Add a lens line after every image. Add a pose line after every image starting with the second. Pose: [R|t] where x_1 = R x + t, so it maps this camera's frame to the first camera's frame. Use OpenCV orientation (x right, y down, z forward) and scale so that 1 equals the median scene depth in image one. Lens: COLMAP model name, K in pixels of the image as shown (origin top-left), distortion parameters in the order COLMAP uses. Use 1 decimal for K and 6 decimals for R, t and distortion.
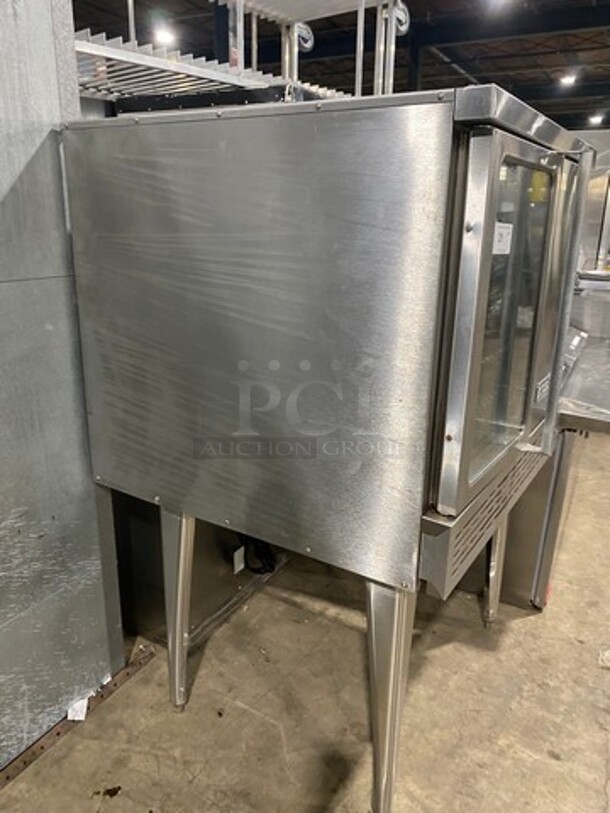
lens RADIAL K [[621.9, 0, 306.9], [0, 621.9, 408.2], [0, 0, 1]] dist [-0.002405, -0.000696]
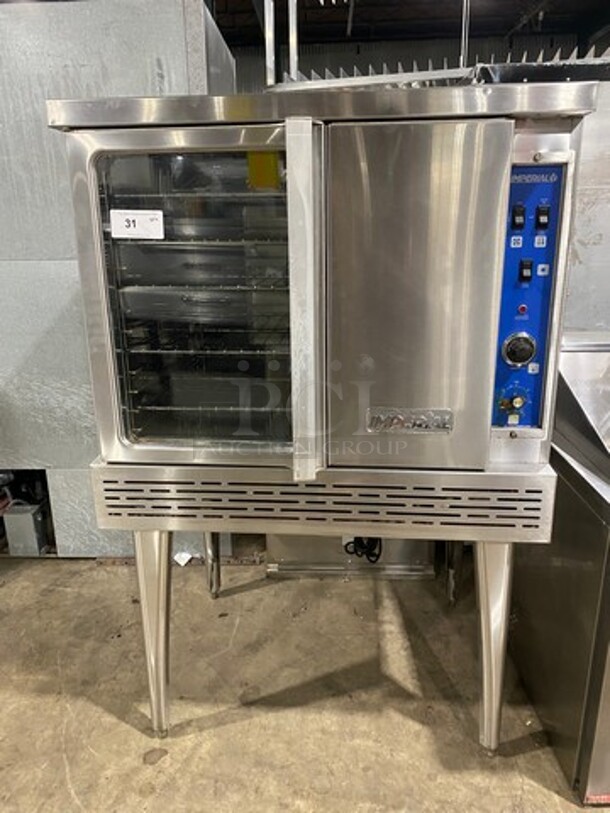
lens RADIAL K [[621.9, 0, 306.6], [0, 621.9, 402.9], [0, 0, 1]] dist [-0.002405, -0.000696]
pose [[0.454953, 0.234594, -0.859060, 0.783562], [-0.246858, 0.960095, 0.131450, -0.103525], [0.855616, 0.152262, 0.494709, 0.406098]]
